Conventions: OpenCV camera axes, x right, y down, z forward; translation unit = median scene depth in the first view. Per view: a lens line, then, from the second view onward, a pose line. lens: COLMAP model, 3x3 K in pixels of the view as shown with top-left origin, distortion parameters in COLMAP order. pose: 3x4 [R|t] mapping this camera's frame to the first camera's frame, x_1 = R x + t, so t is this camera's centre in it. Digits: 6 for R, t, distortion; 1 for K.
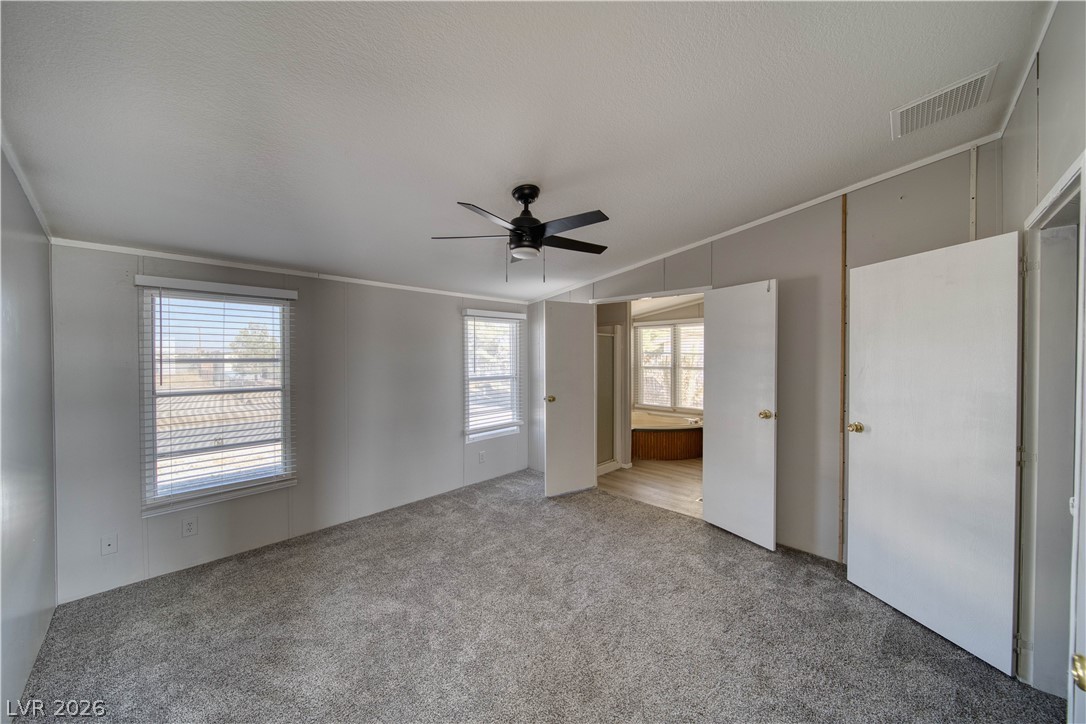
lens RADIAL K [[380.9, 0, 545.2], [0, 380.9, 359.4], [0, 0, 1]] dist [-0.001893, -0.000473]
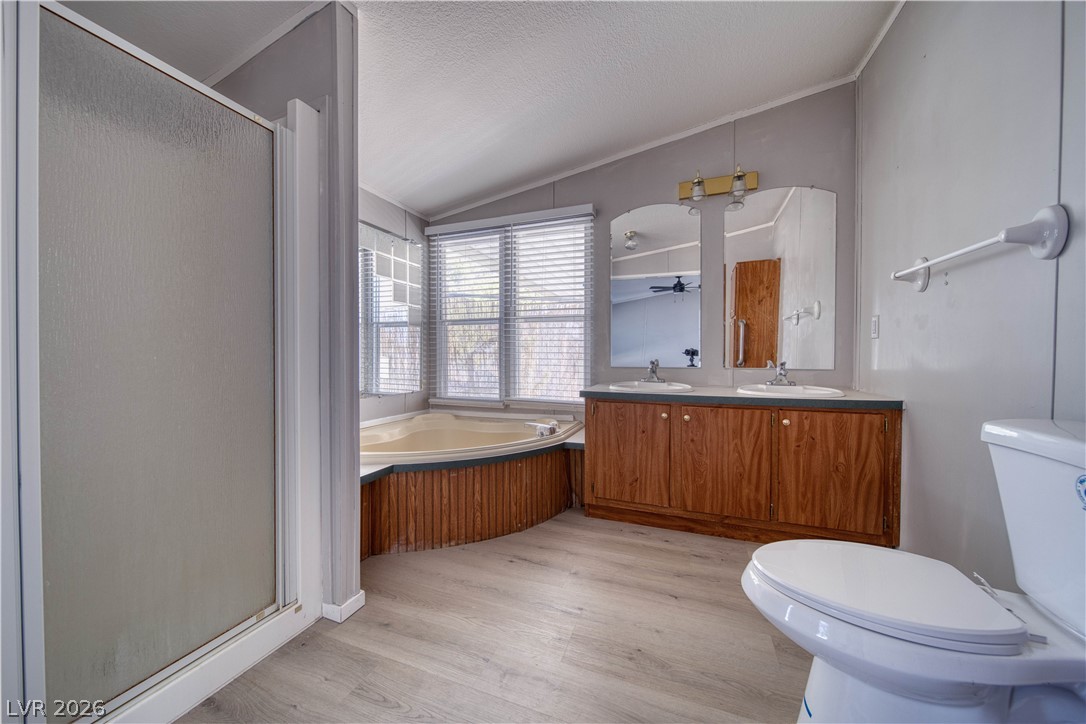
lens RADIAL K [[381.6, 0, 538.4], [0, 381.6, 358.4], [0, 0, 1]] dist [0.000025, -0.000048]
pose [[0.921583, -0.002044, 0.388177, 0.210639], [0.002788, 0.999995, -0.001353, 0.081983], [-0.388172, 0.002329, 0.921584, 0.598062]]
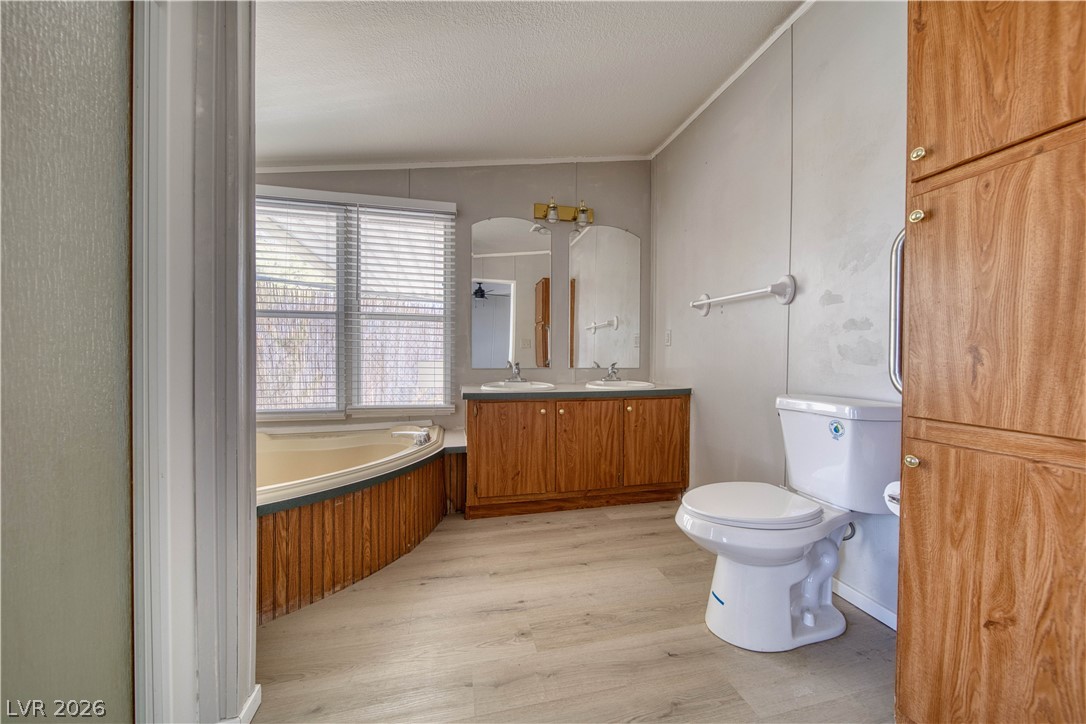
lens RADIAL K [[380.9, 0, 545.2], [0, 380.9, 359.4], [0, 0, 1]] dist [-0.001893, -0.000473]
pose [[0.543497, -0.002461, 0.839408, 0.122394], [0.004567, 0.999990, -0.000025, 0.081042], [-0.839399, 0.003847, 0.543503, 0.665047]]
